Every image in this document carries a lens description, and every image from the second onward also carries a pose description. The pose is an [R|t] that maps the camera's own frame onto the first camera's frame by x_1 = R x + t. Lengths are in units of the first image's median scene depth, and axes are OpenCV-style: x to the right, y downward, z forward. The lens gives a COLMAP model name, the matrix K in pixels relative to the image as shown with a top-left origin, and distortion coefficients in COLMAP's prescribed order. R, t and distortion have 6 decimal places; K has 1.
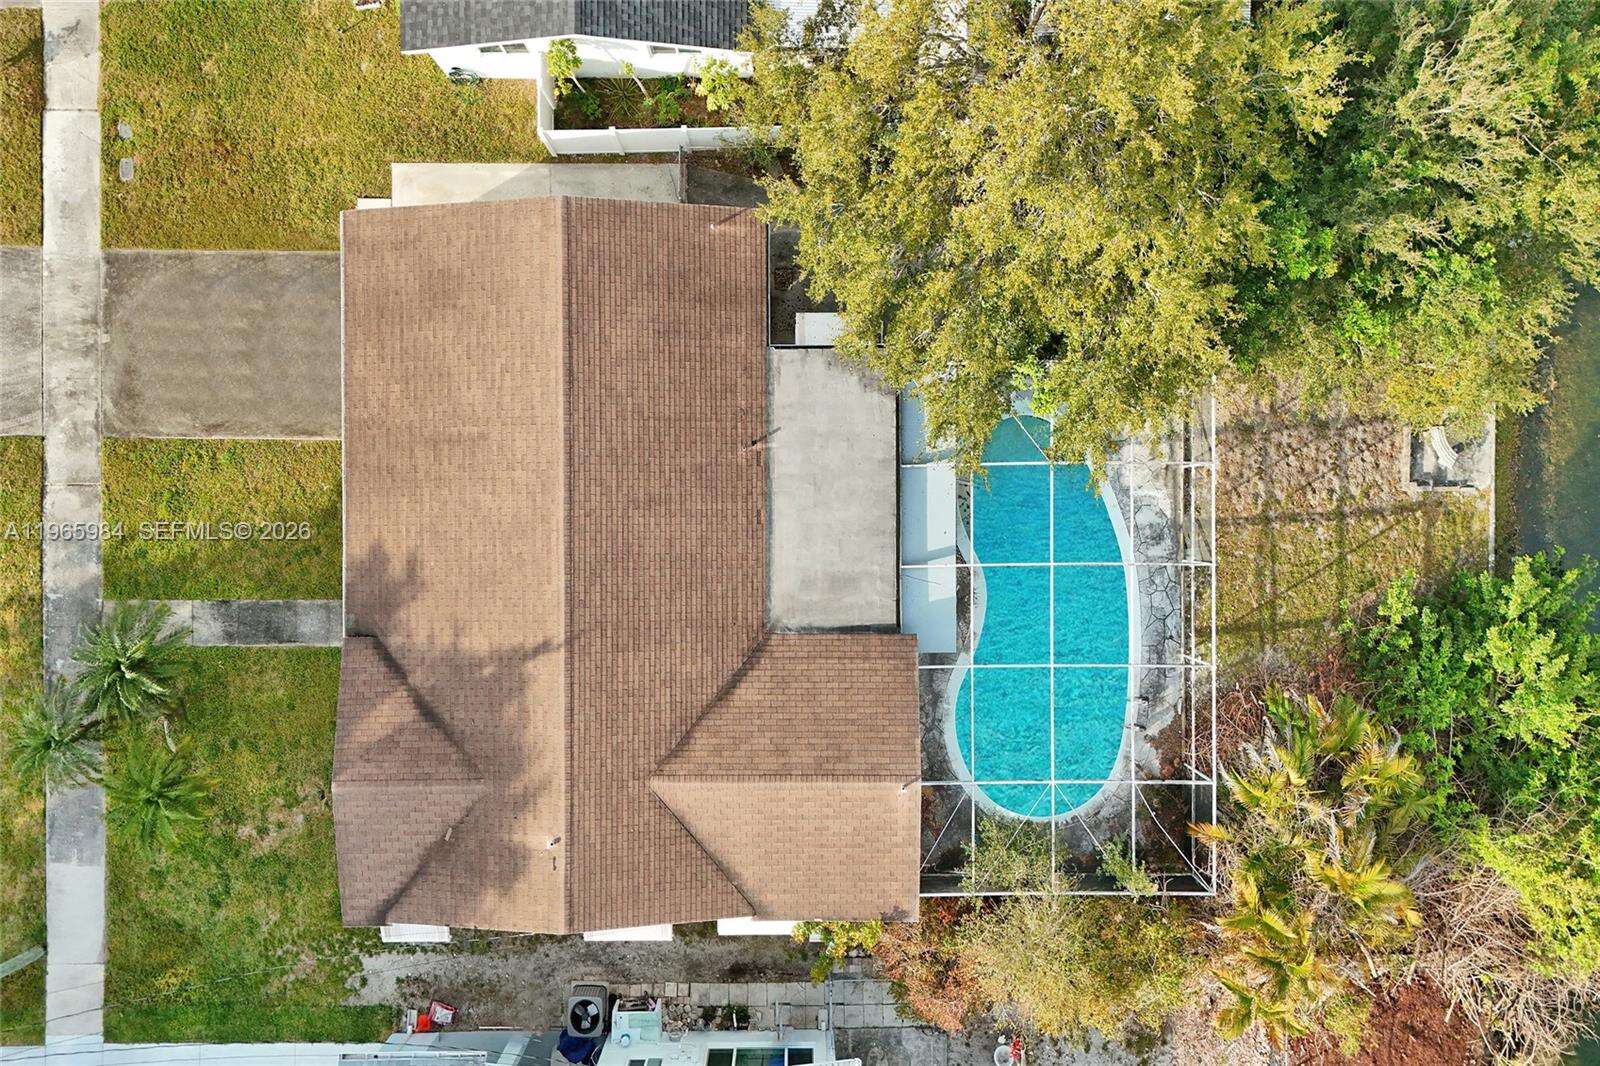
lens RADIAL K [[1174.3, 0, 799.9], [0, 1174.3, 476.8], [0, 0, 1]] dist [0.080713, -0.067125]
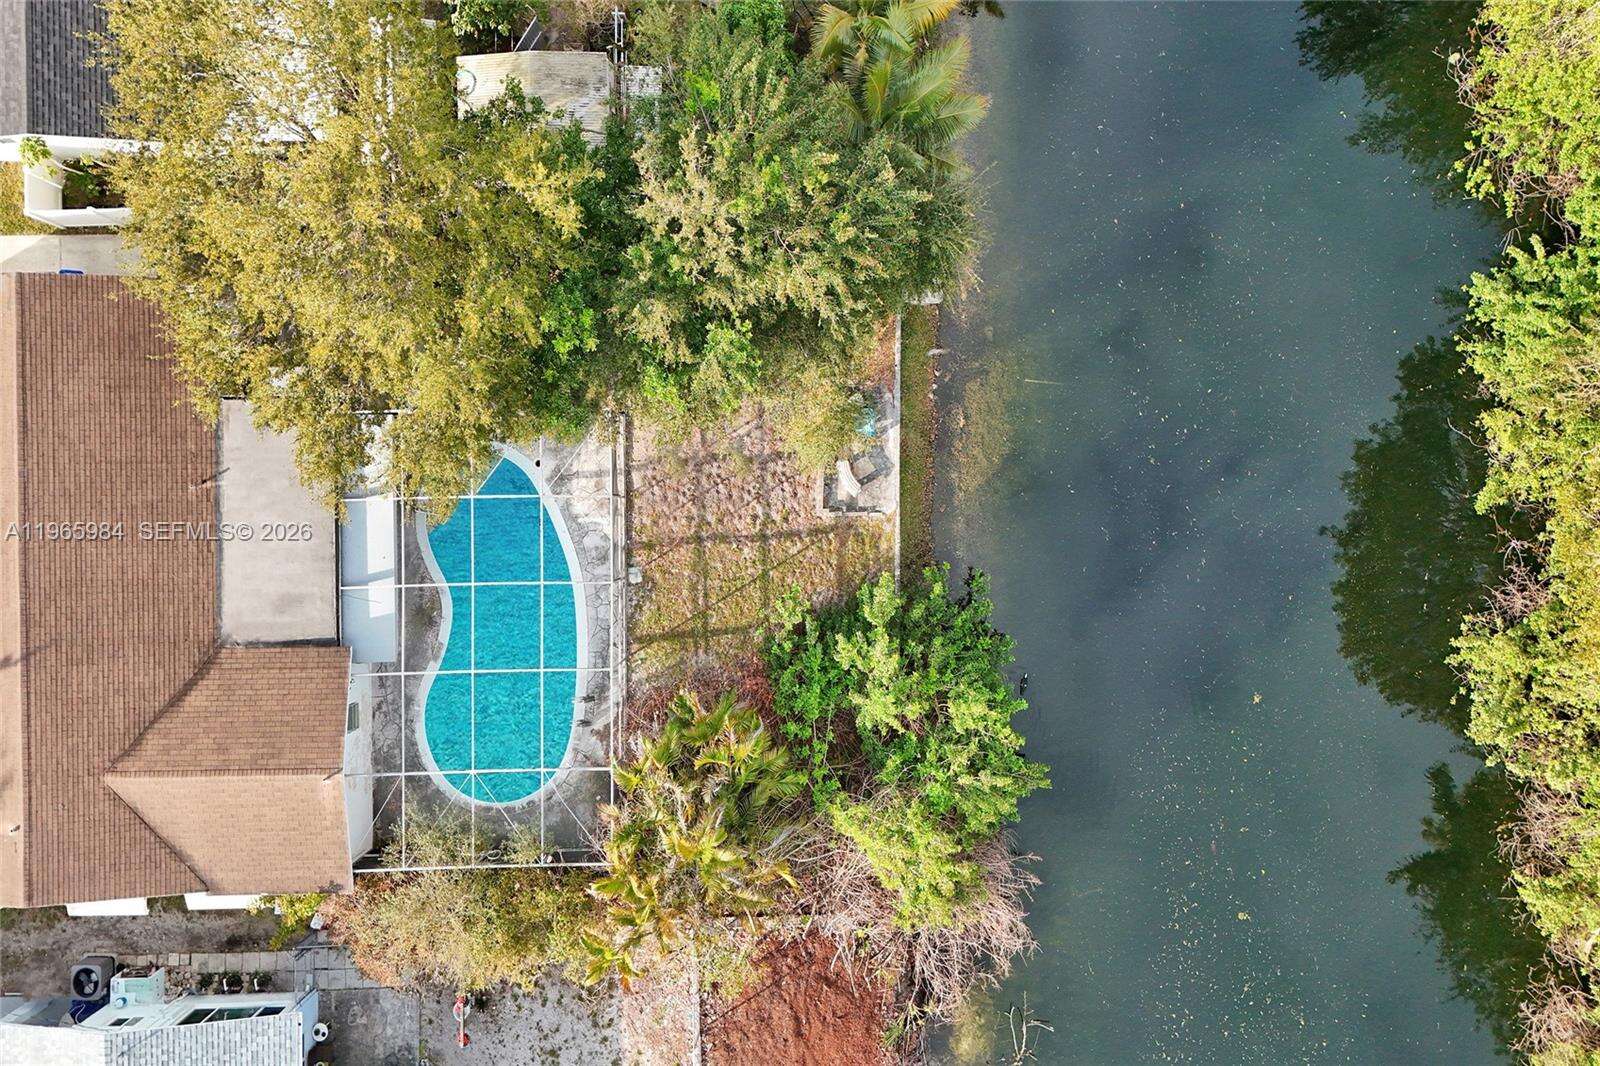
lens RADIAL K [[1174.3, 0, 799.9], [0, 1174.3, 476.8], [0, 0, 1]] dist [0.080713, -0.067125]
pose [[0.999965, -0.008302, 0.000593, 0.527966], [0.008305, 0.999955, -0.004644, -0.023177], [-0.000555, 0.004649, 0.999989, -0.164413]]
